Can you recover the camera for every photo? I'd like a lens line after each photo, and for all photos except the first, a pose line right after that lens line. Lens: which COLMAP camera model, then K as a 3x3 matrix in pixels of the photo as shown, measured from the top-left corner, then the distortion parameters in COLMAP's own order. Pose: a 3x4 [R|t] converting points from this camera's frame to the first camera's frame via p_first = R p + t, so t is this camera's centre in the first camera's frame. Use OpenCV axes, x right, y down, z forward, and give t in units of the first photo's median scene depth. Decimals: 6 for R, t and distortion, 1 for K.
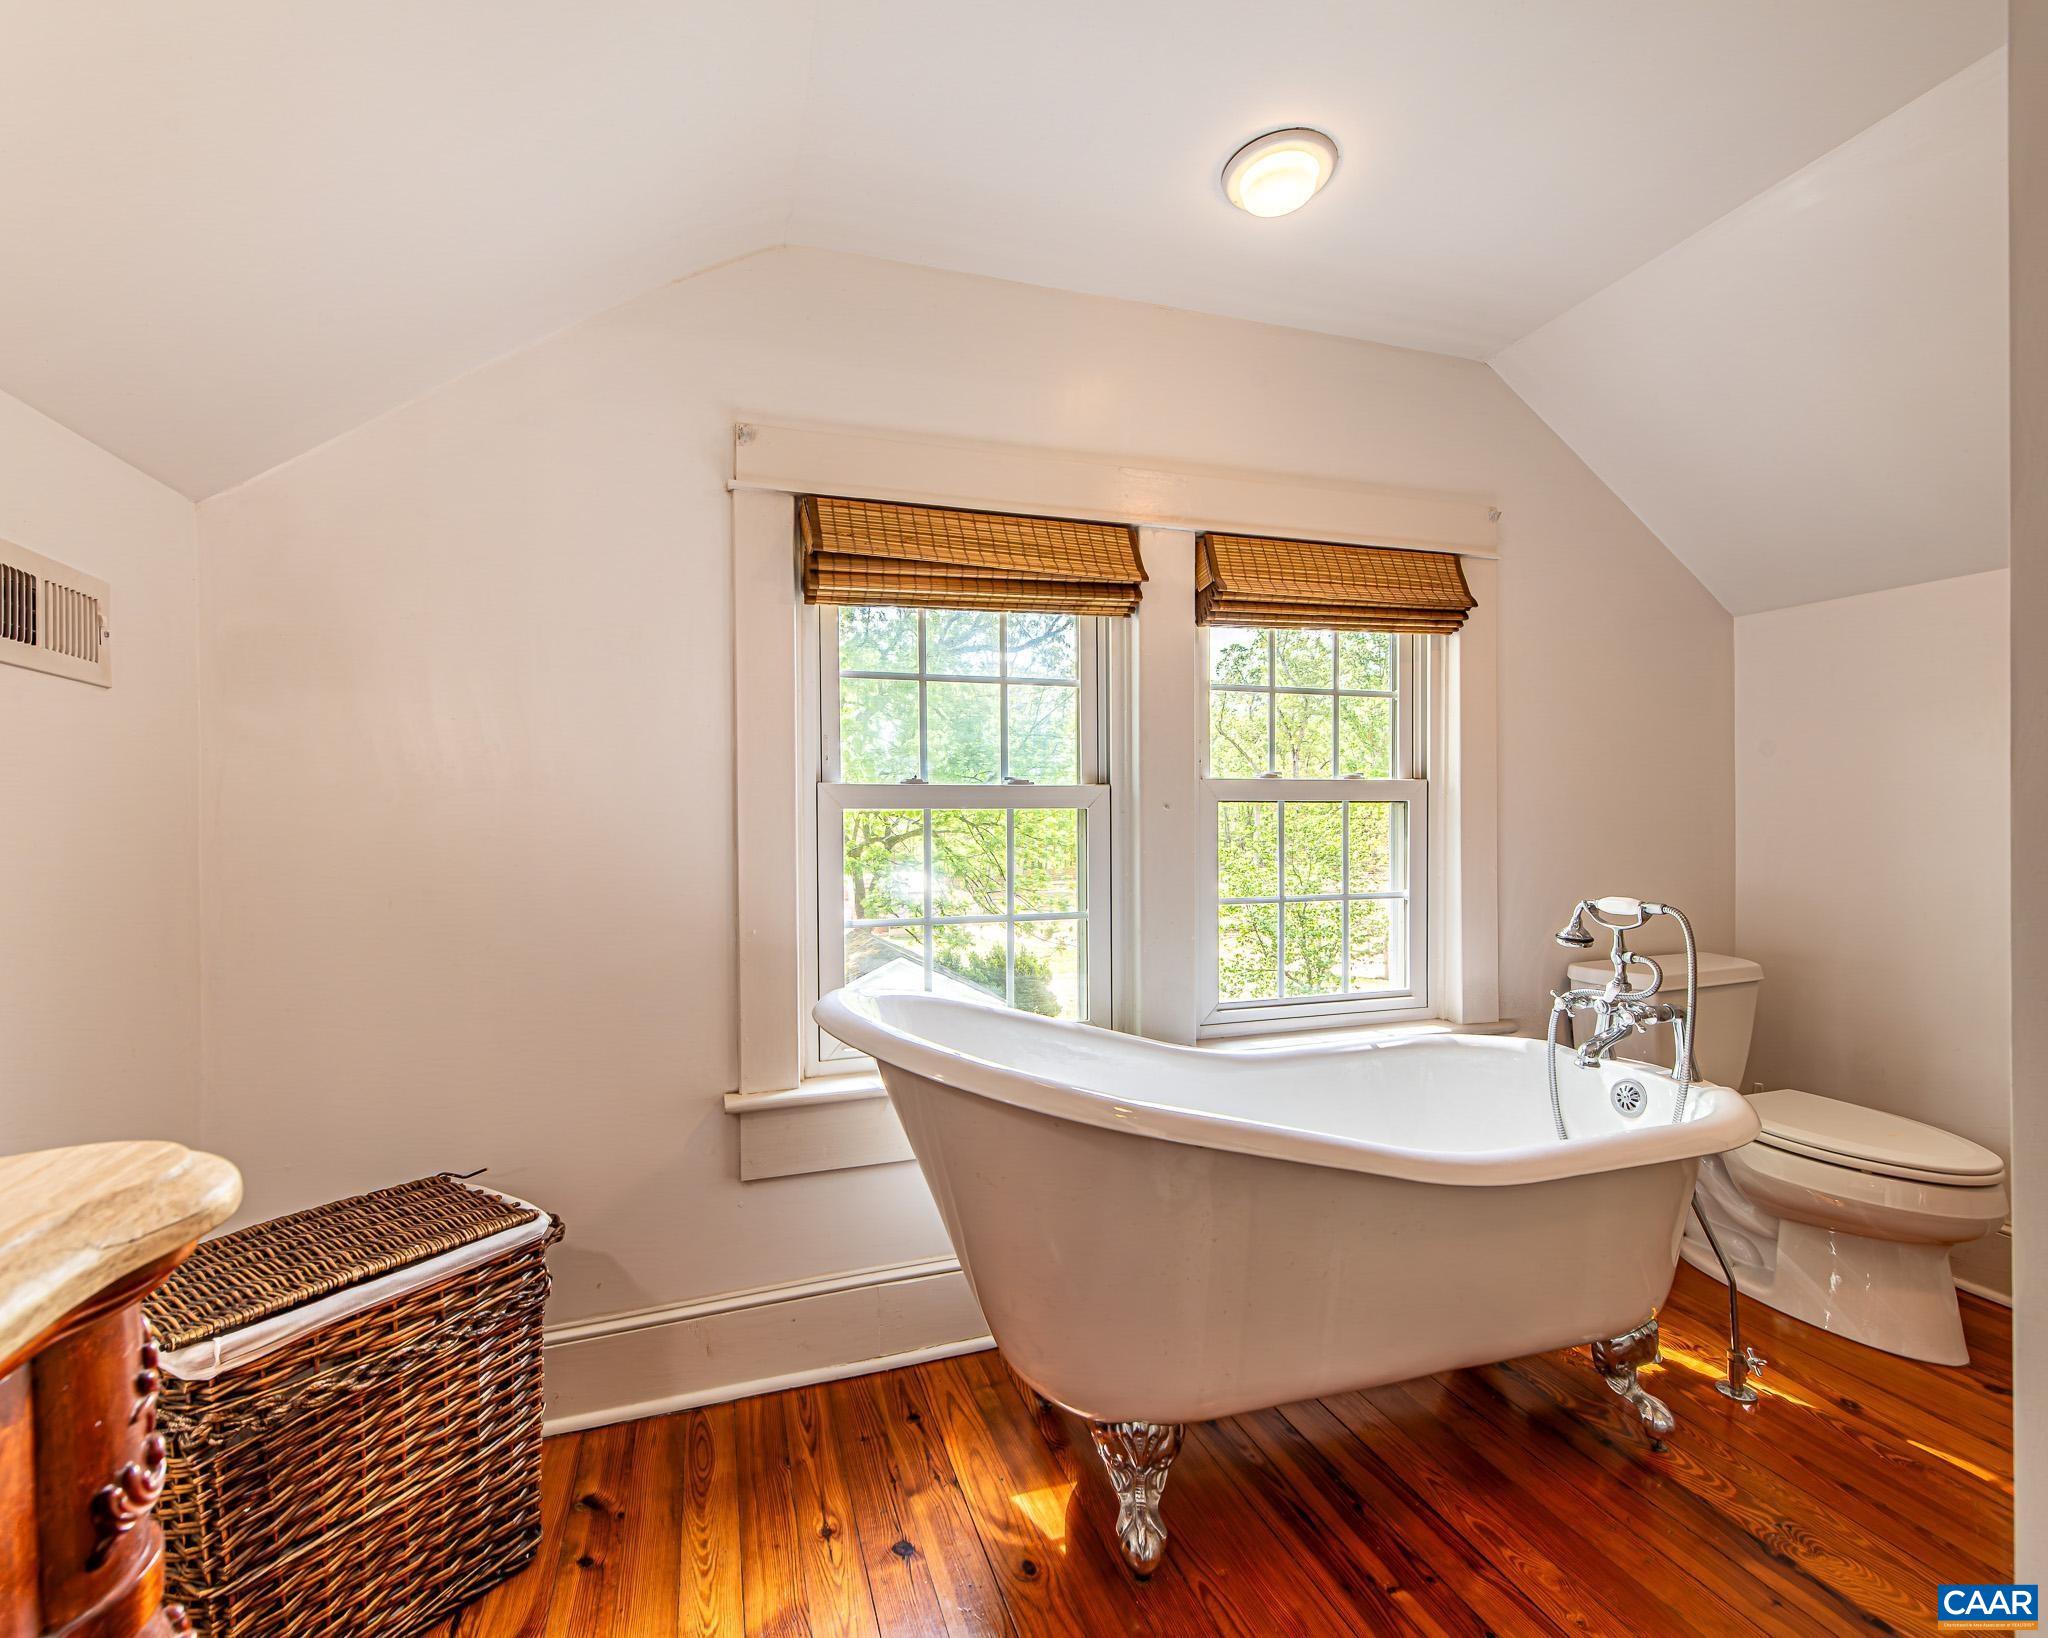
lens RADIAL K [[958.0, 0, 1015.5], [0, 958.0, 829.6], [0, 0, 1]] dist [0.021919, -0.010929]
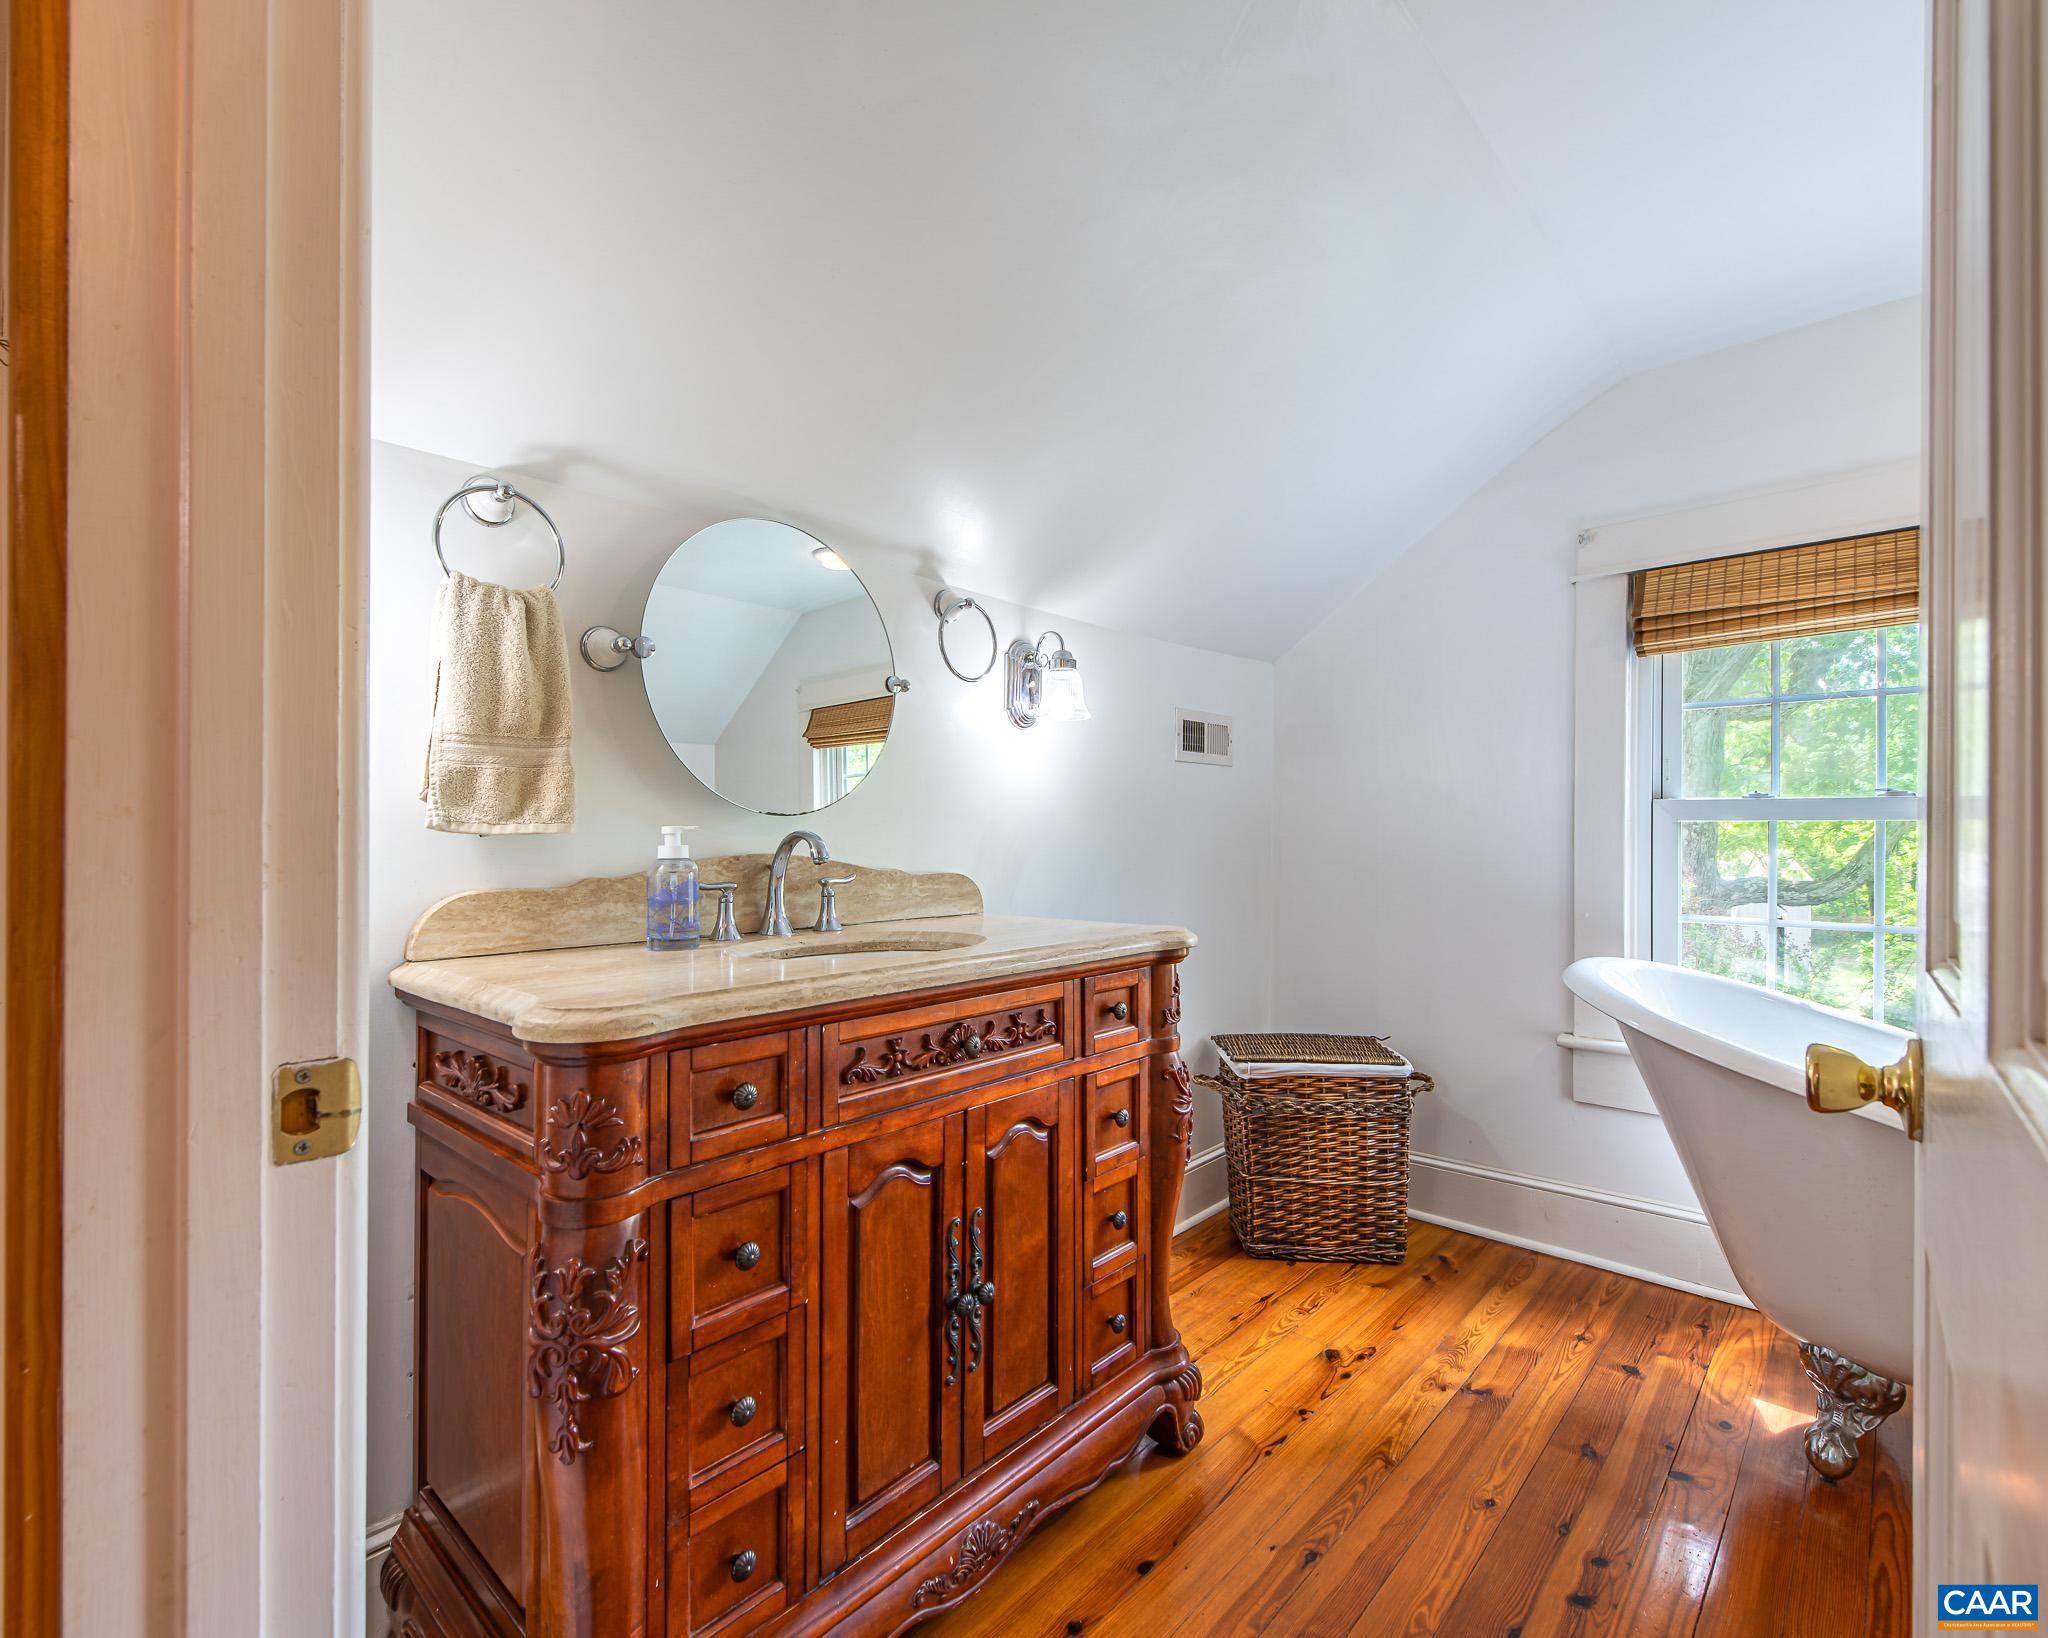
lens RADIAL K [[958.0, 0, 1015.5], [0, 958.0, 829.6], [0, 0, 1]] dist [0.021919, -0.010929]
pose [[0.487336, 0.009847, -0.873159, 0.559351], [-0.011689, 0.999920, 0.004753, -0.008453], [0.873136, 0.007890, 0.487412, -0.367111]]
